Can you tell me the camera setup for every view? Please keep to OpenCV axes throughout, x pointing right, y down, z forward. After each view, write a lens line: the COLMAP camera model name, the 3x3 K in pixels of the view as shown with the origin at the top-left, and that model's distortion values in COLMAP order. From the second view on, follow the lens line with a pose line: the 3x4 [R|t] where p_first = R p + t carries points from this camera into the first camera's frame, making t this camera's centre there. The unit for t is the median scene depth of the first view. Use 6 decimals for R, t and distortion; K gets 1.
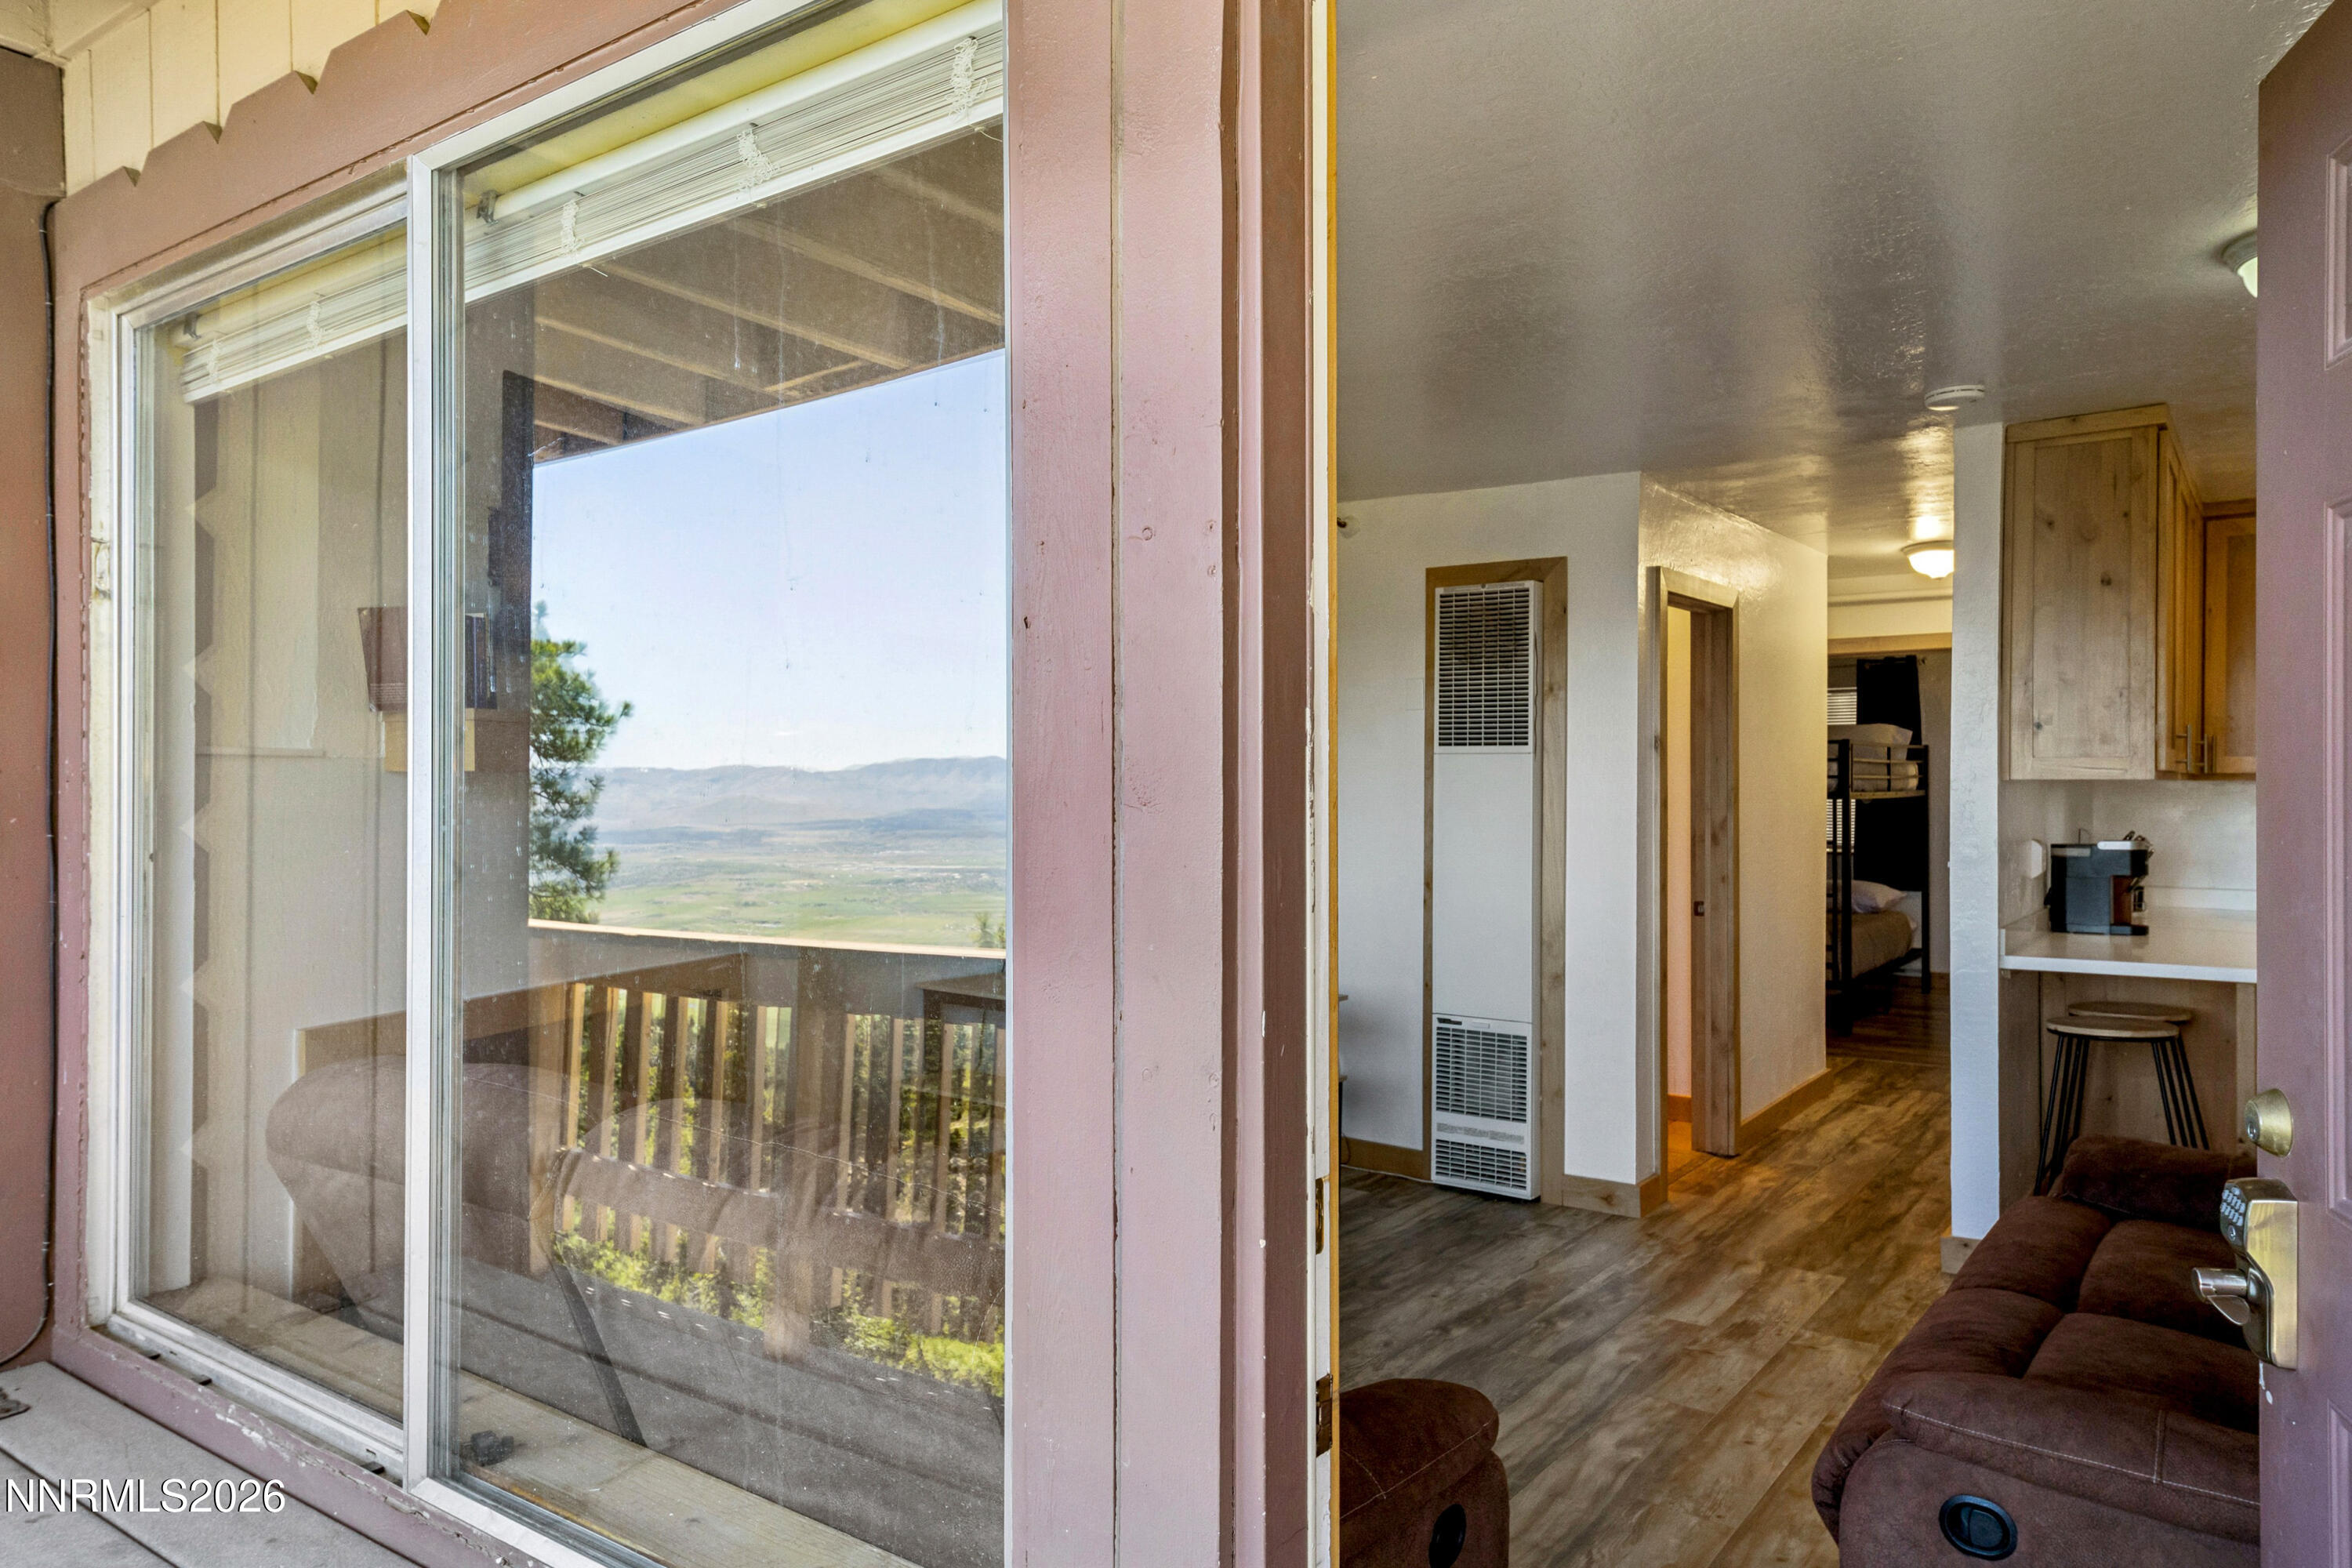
lens RADIAL K [[1511.6, 0, 1173.4], [0, 1511.6, 784.1], [0, 0, 1]] dist [0.047326, -0.000312]
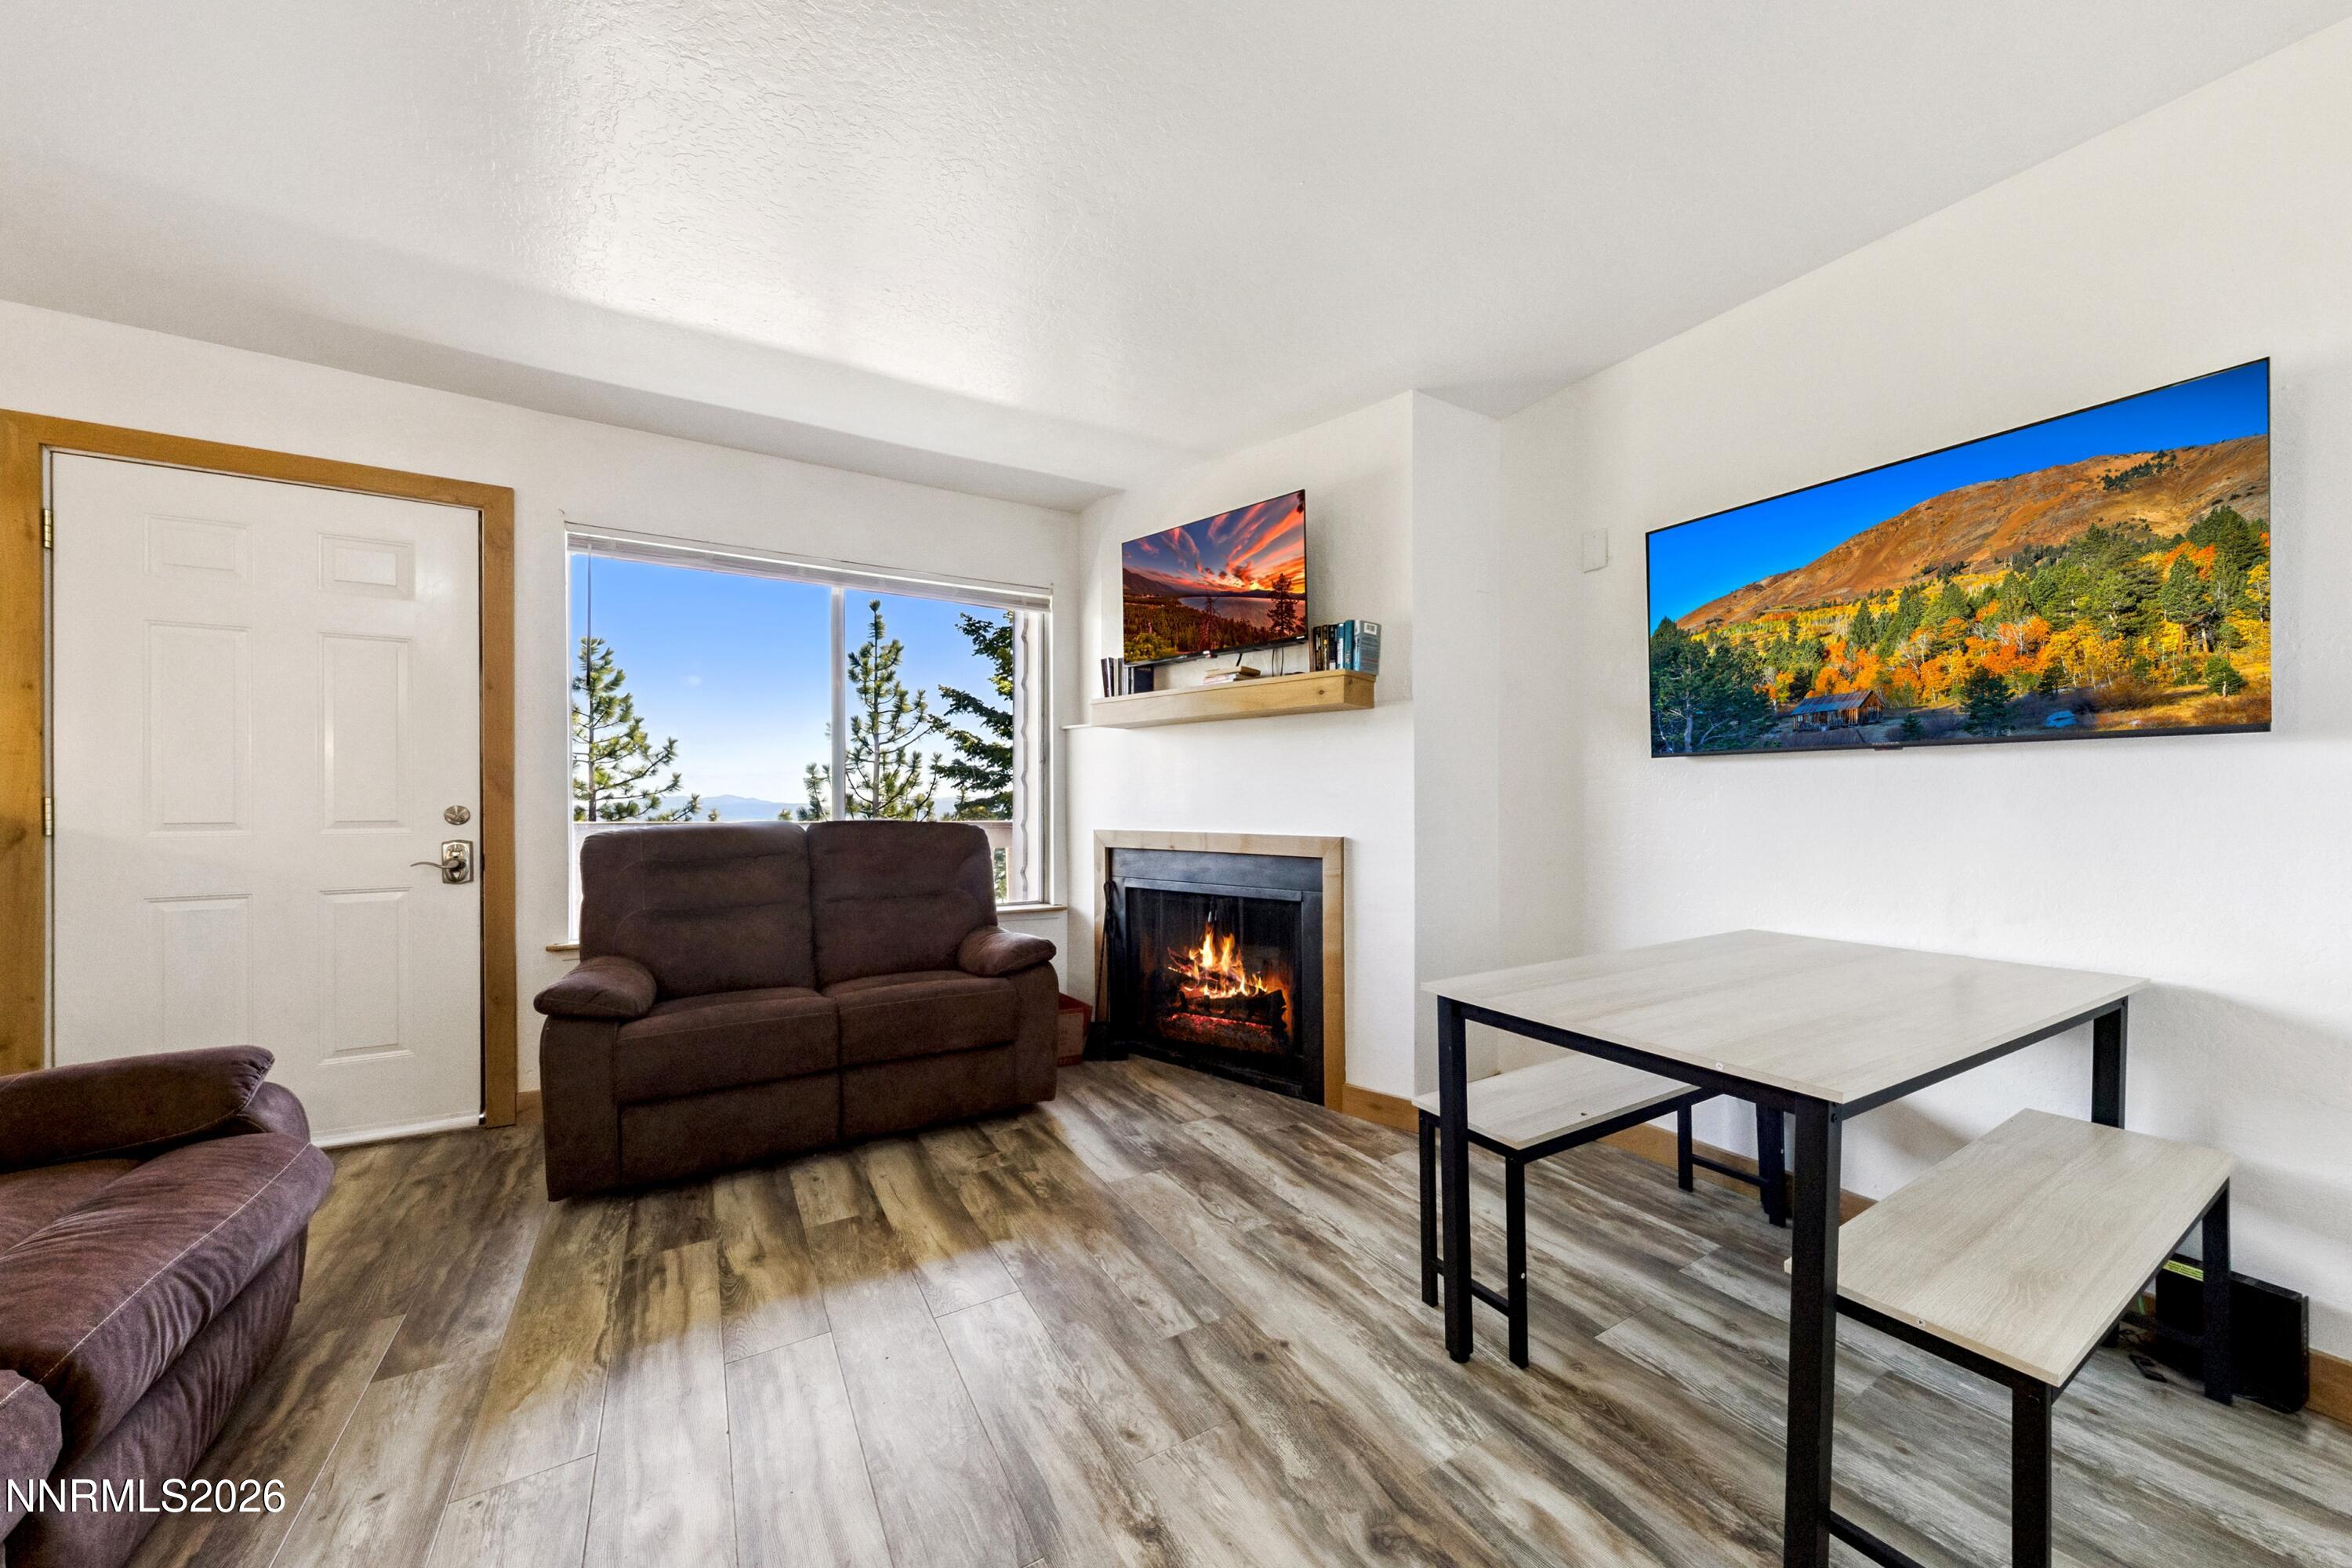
lens RADIAL K [[847.1, 0, 1218.5], [0, 847.1, 787.0], [0, 0, 1]] dist [0.002595, 0.000047]
pose [[-0.365513, -0.008215, -0.930770, 0.364278], [0.007178, 0.999906, -0.011644, 0.056098], [0.930779, -0.010937, -0.365420, 0.879980]]
